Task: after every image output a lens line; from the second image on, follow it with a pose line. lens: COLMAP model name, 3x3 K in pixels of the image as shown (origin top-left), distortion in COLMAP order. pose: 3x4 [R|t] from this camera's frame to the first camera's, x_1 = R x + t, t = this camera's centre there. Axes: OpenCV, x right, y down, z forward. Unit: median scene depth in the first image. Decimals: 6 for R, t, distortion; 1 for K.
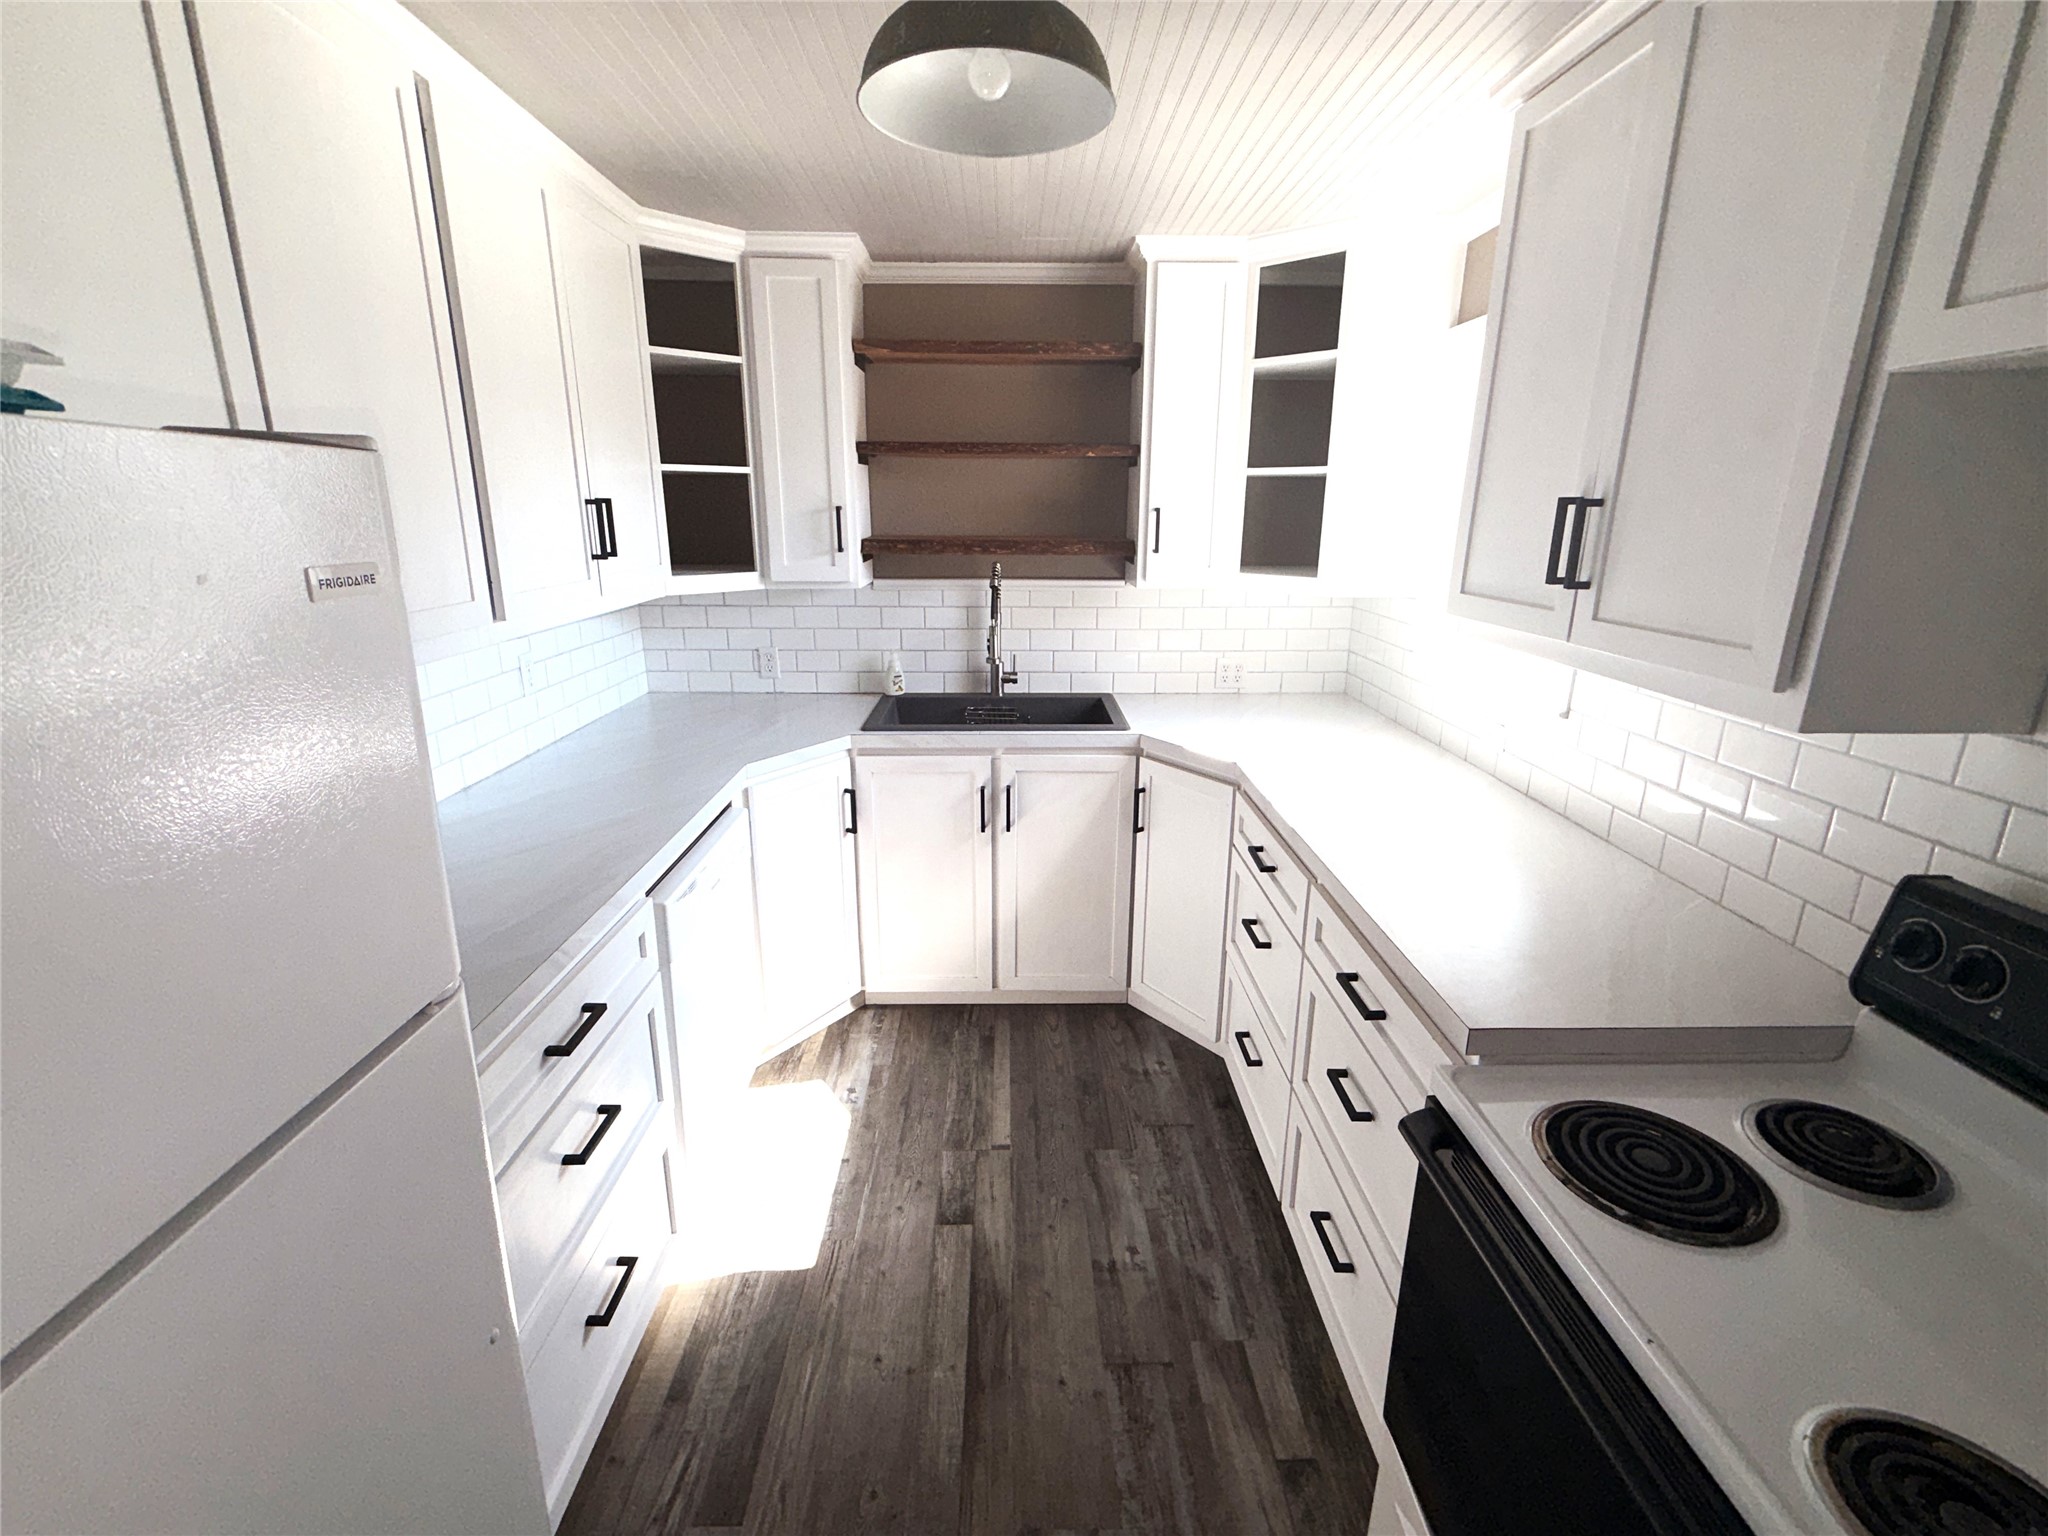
lens RADIAL K [[911.4, 0, 1020.3], [0, 911.4, 756.9], [0, 0, 1]] dist [0.002150, 0.001144]
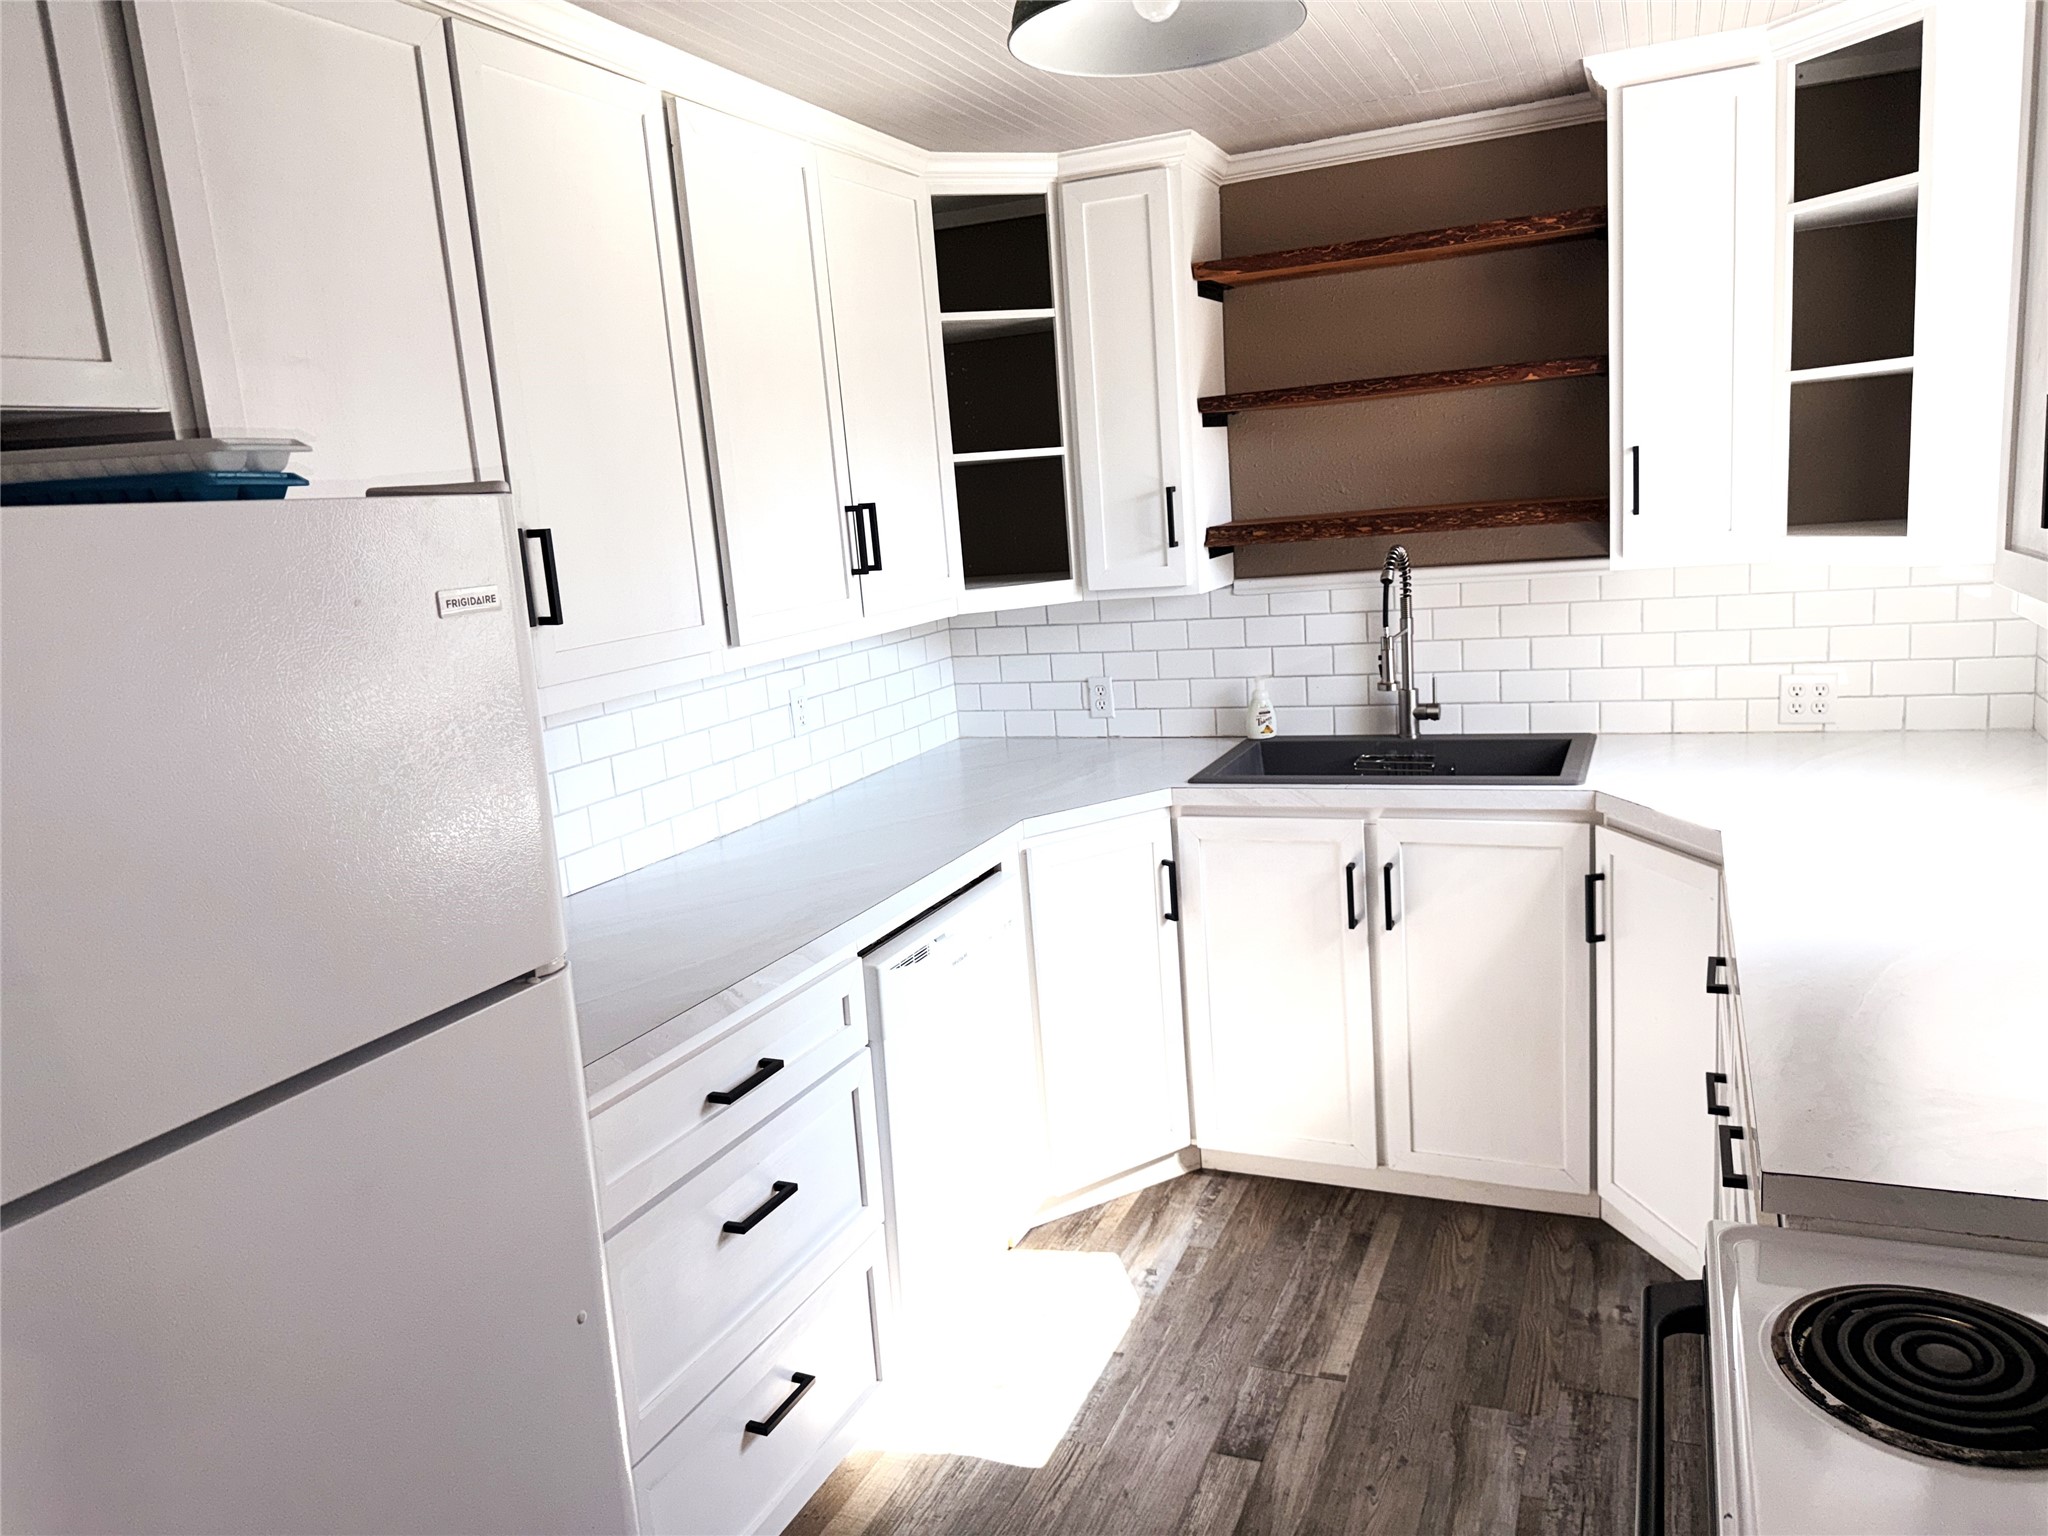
lens RADIAL K [[1428.1, 0, 1031.2], [0, 1428.1, 757.9], [0, 0, 1]] dist [0.134773, -0.214750]
pose [[0.909298, -0.001580, -0.416142, 0.195011], [-0.028546, 0.997400, -0.066162, 0.031743], [0.415164, 0.072040, 0.906890, -0.113481]]
